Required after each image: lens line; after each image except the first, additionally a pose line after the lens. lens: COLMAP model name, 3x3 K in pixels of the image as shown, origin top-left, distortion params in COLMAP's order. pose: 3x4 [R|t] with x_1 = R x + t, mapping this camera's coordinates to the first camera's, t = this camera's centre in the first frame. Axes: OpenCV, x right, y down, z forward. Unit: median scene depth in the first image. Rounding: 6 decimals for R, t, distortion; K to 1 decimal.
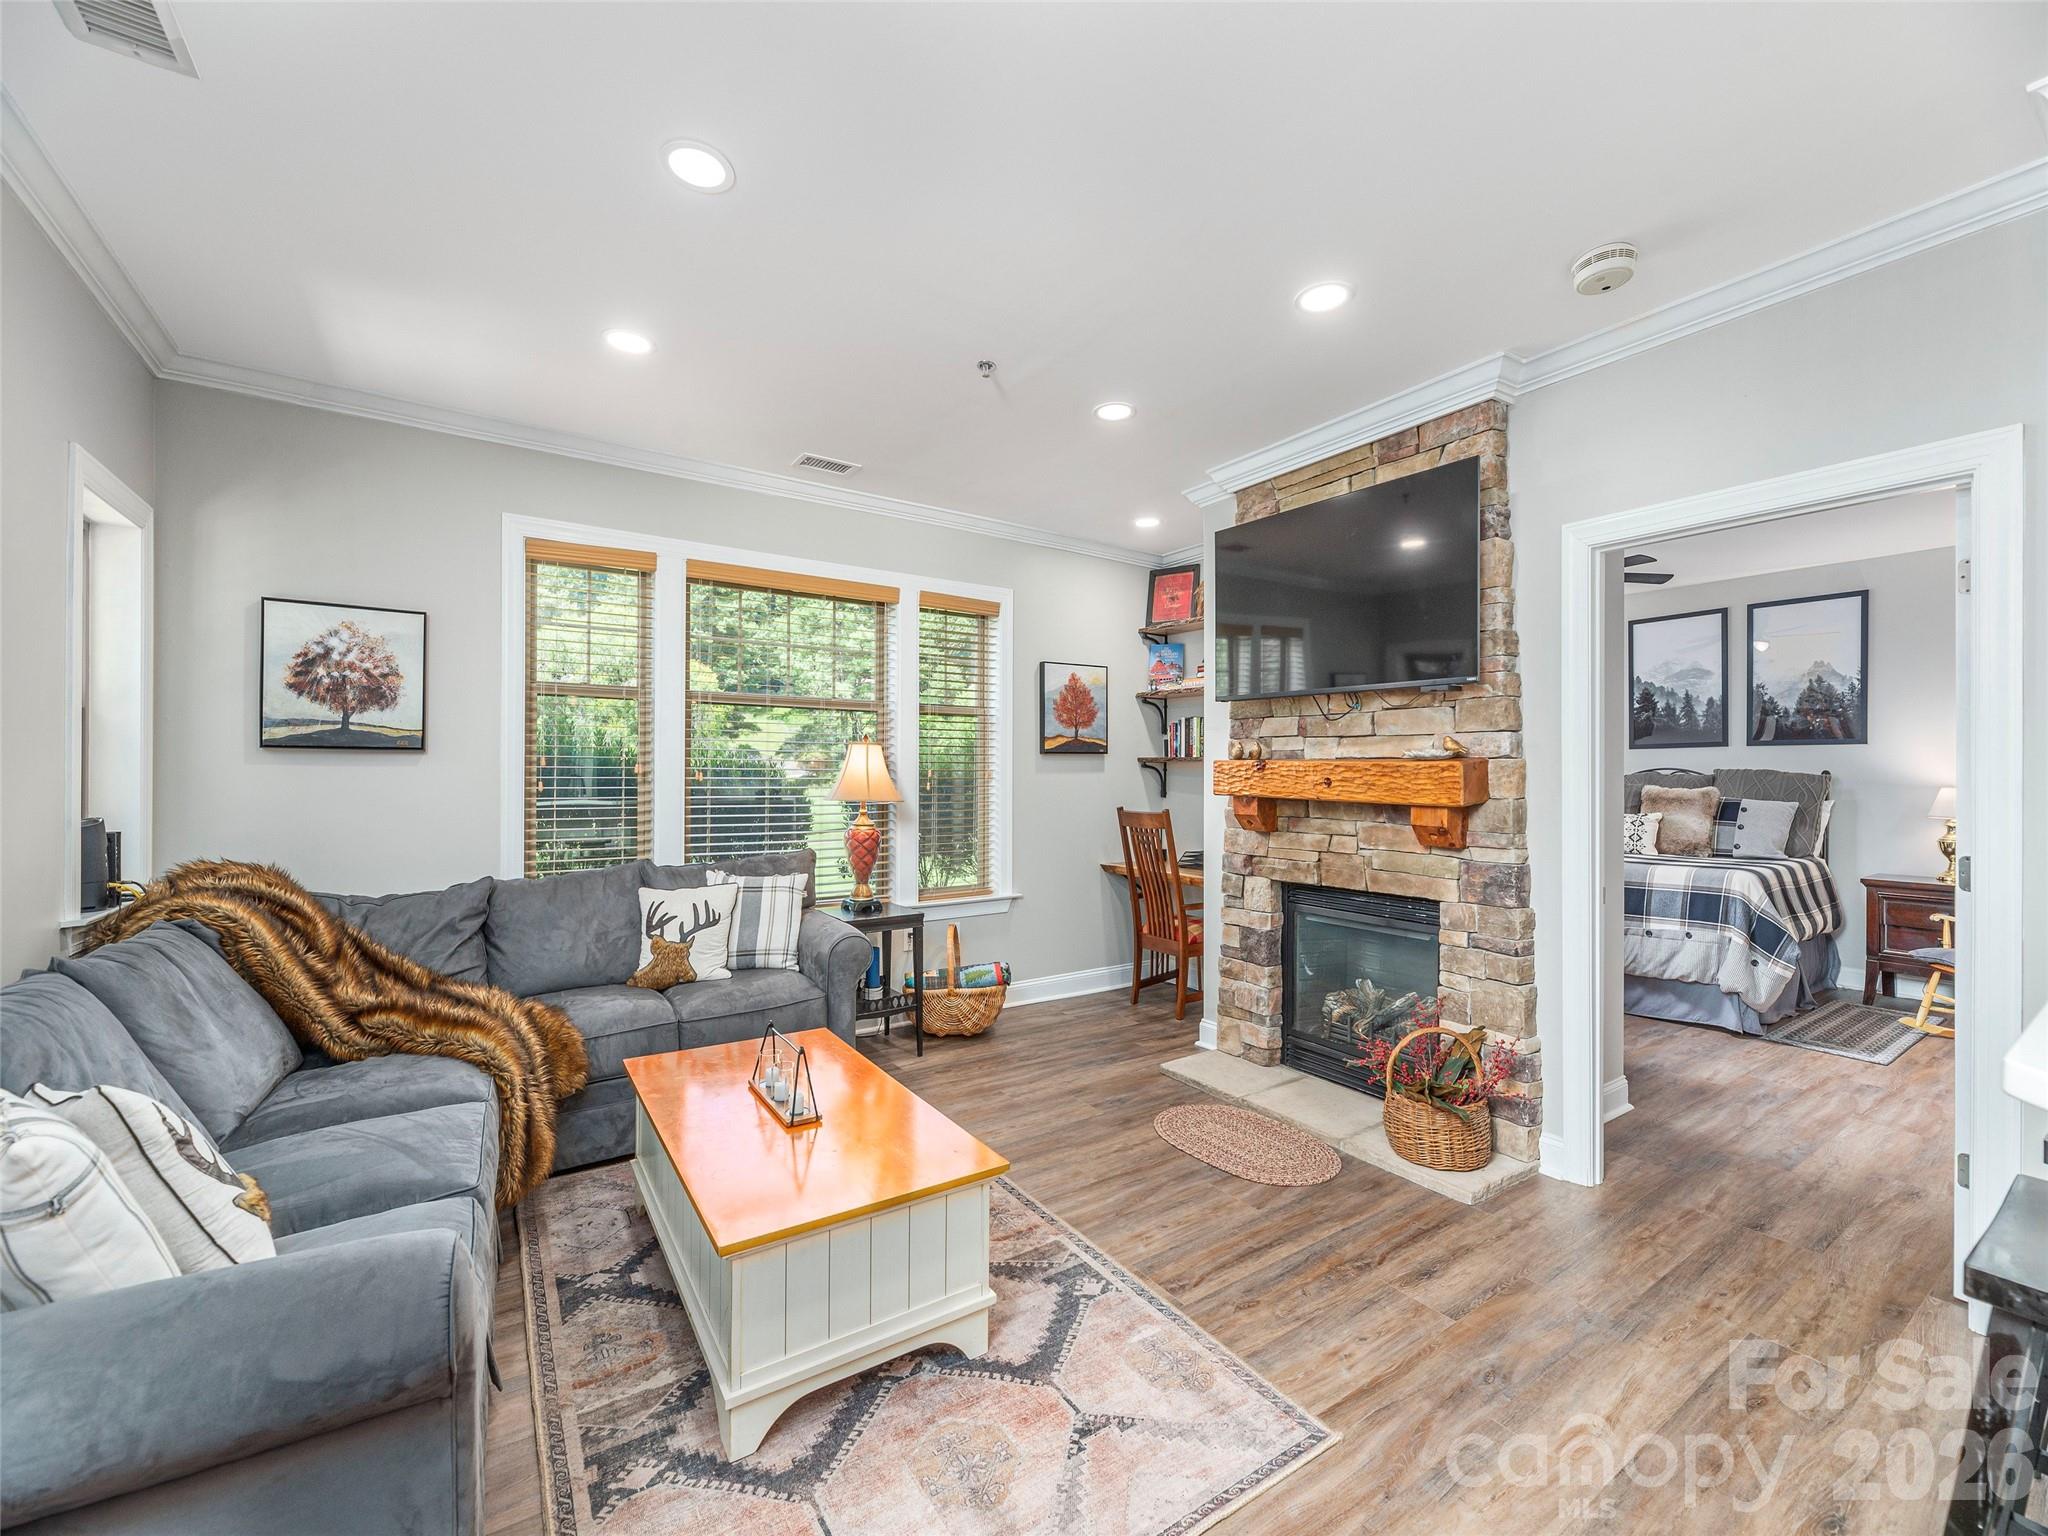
lens RADIAL K [[835.9, 0, 1024.0], [0, 835.9, 768.0], [0, 0, 1]] dist [0.001561, -0.000087]
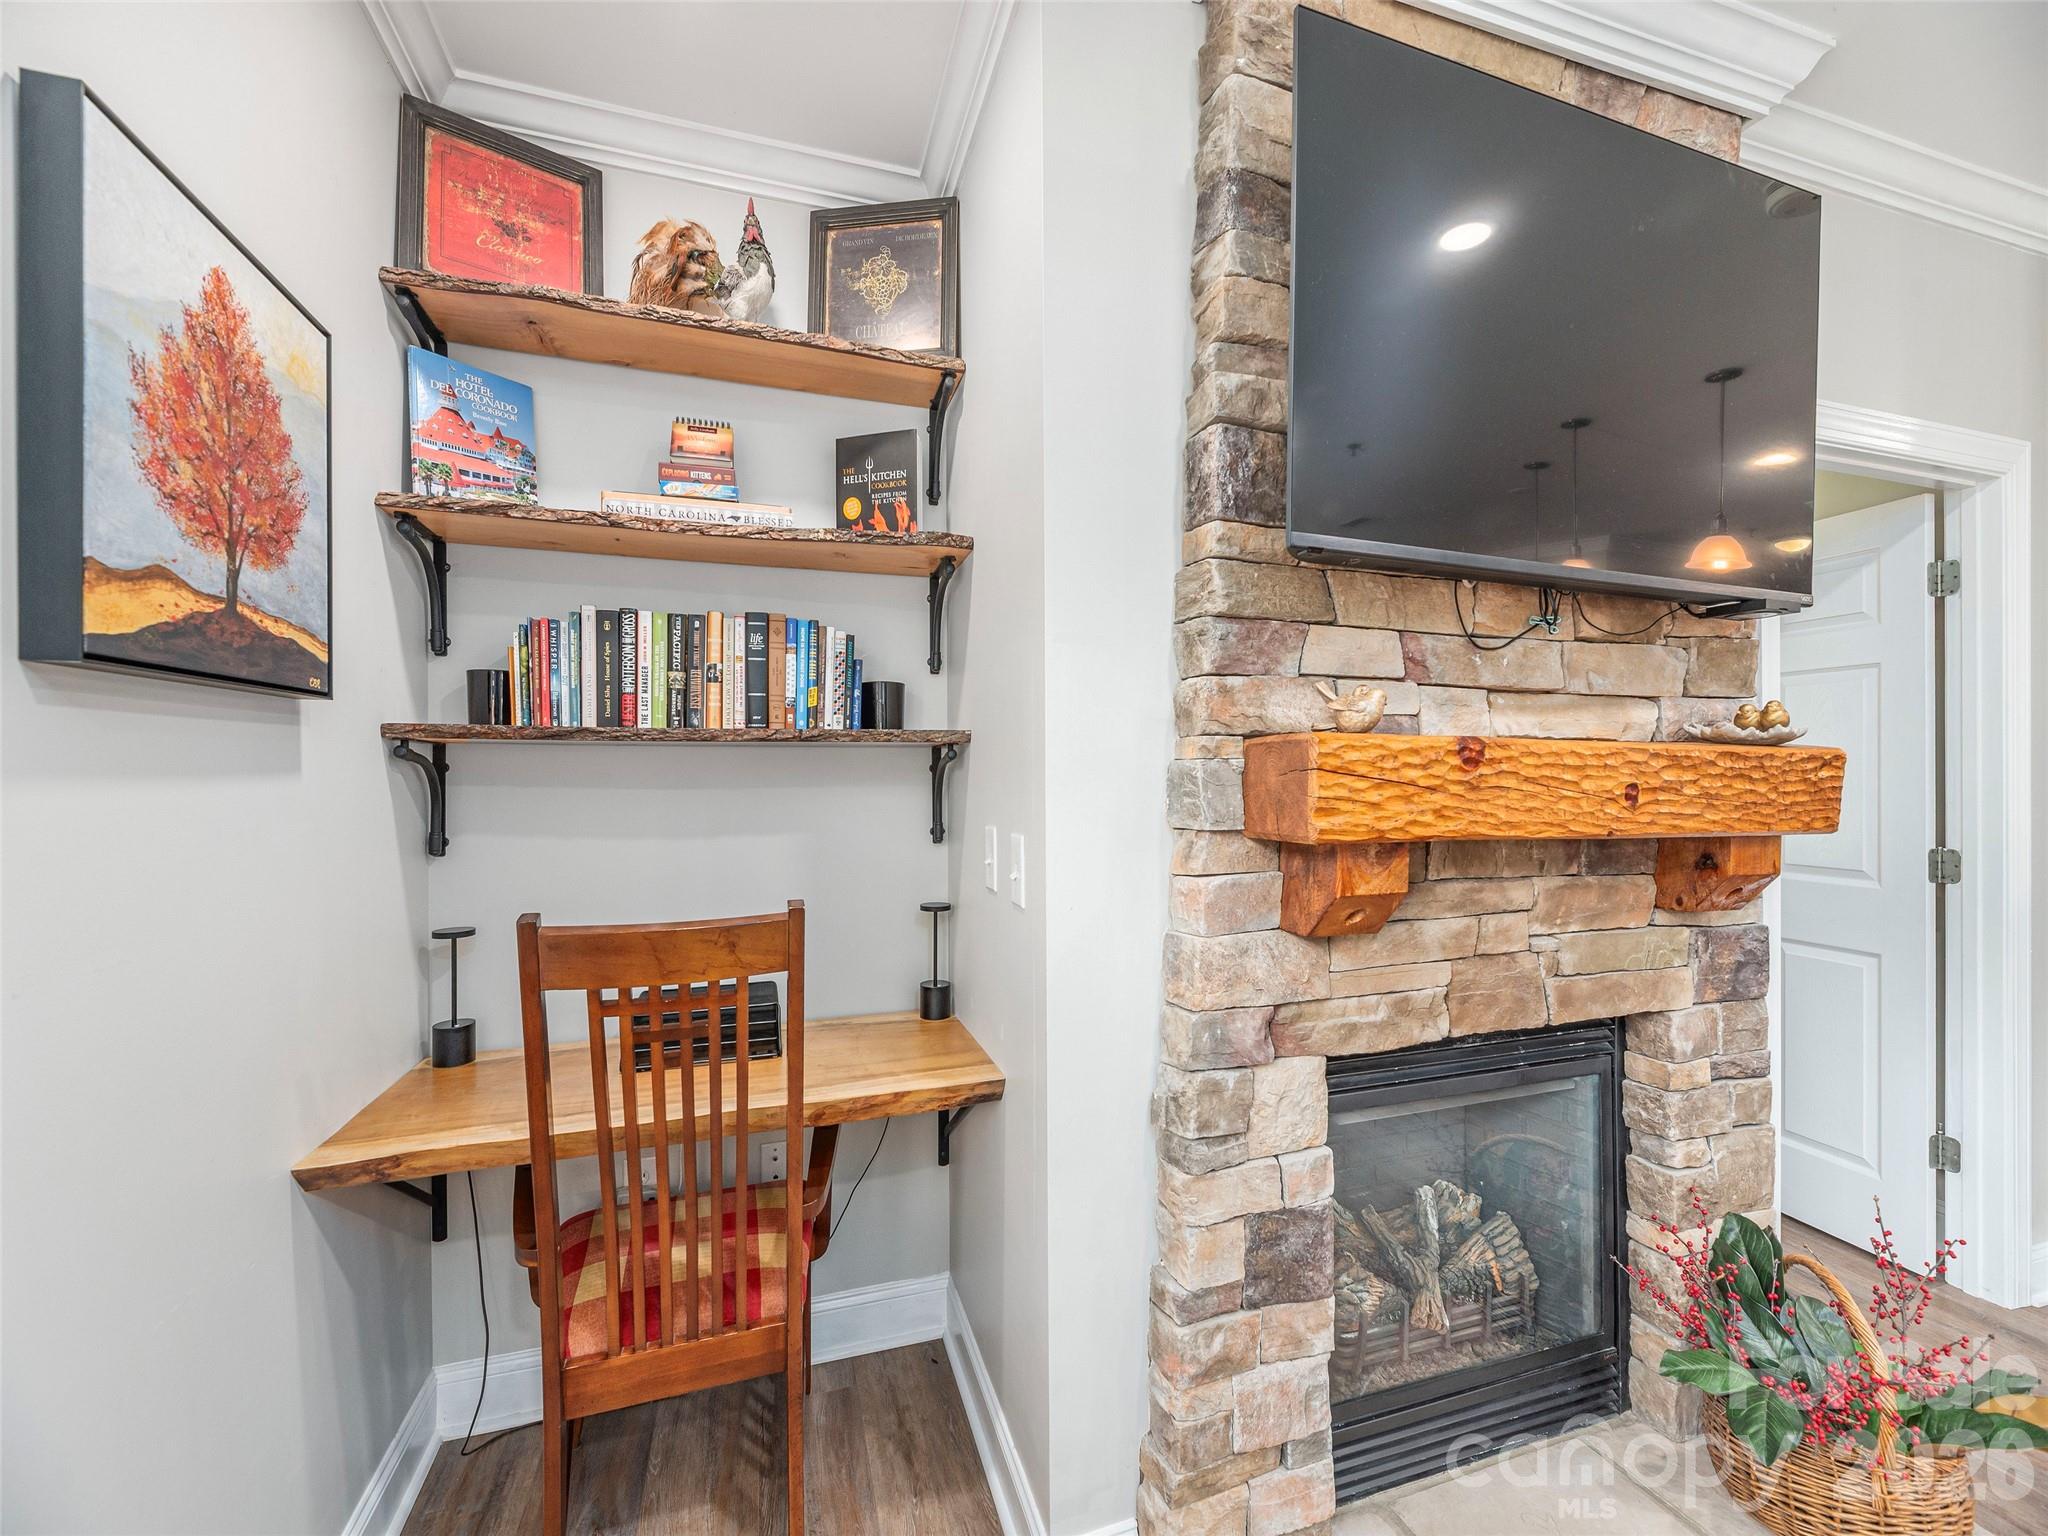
lens RADIAL K [[835.9, 0, 1024.0], [0, 835.9, 768.0], [0, 0, 1]] dist [0.001561, -0.000087]
pose [[0.278244, 0.001112, 0.960510, -0.115085], [-0.000792, 0.999999, -0.000928, 0.004545], [-0.960510, -0.000503, 0.278245, 1.132705]]
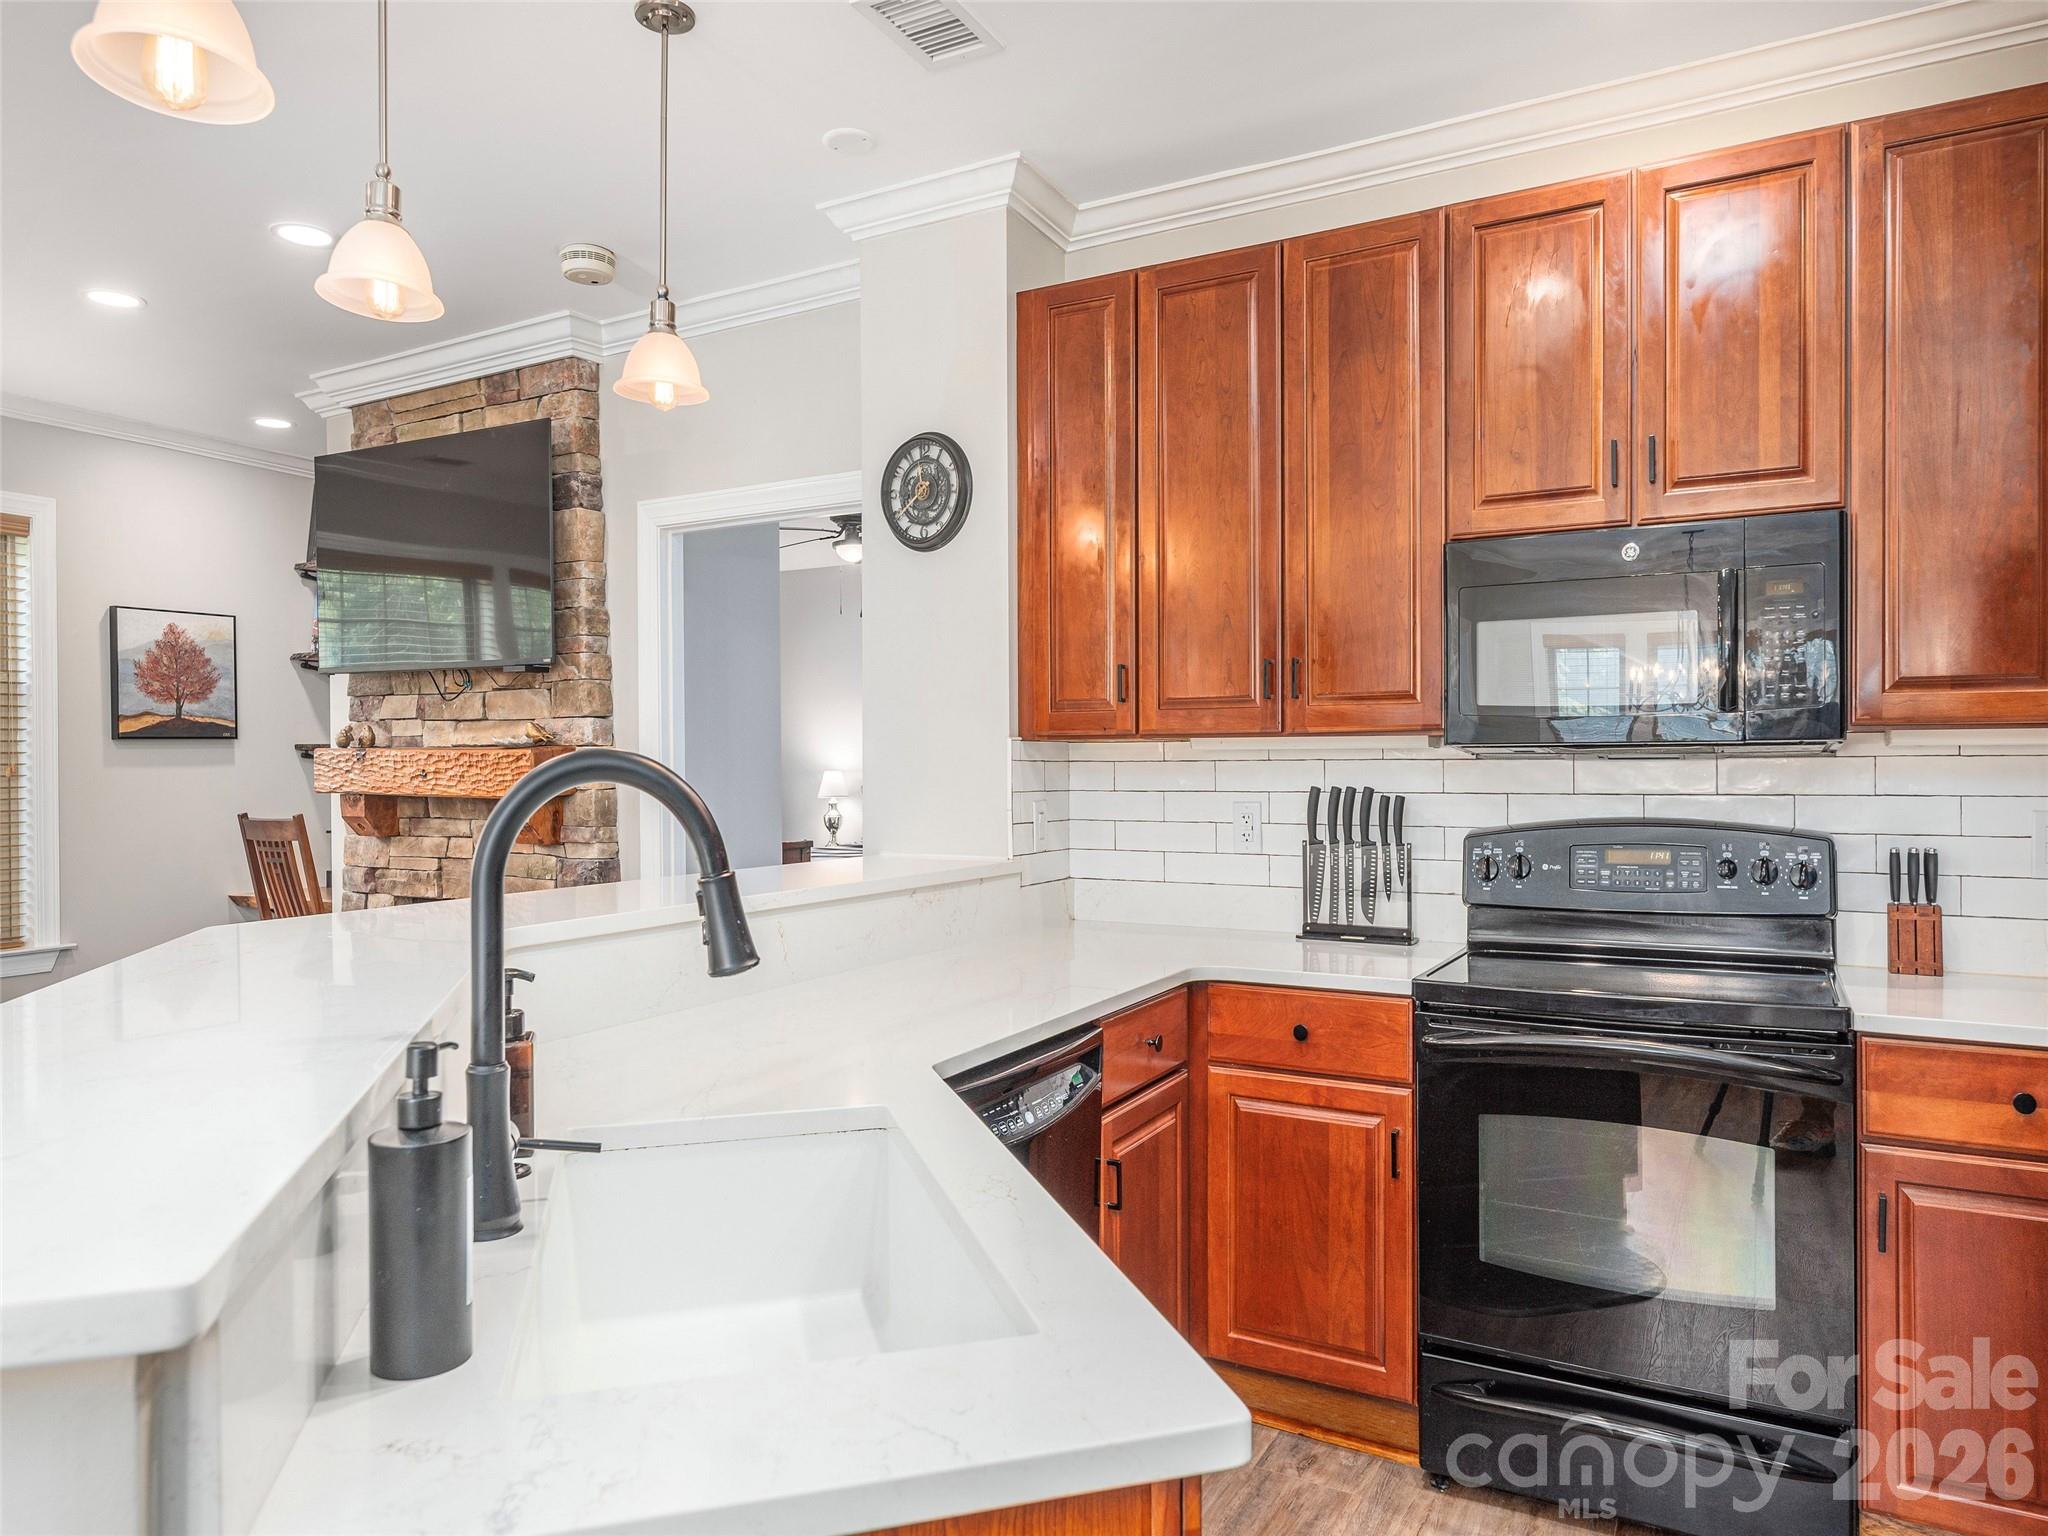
lens RADIAL K [[1300.7, 0, 1024.0], [0, 1300.7, 768.0], [0, 0, 1]] dist [-0.002378, 0.001154]
pose [[0.891958, -0.012208, 0.451953, 0.300006], [0.007525, 0.999898, 0.012157, -0.001108], [-0.452055, -0.007443, 0.891959, -0.435003]]
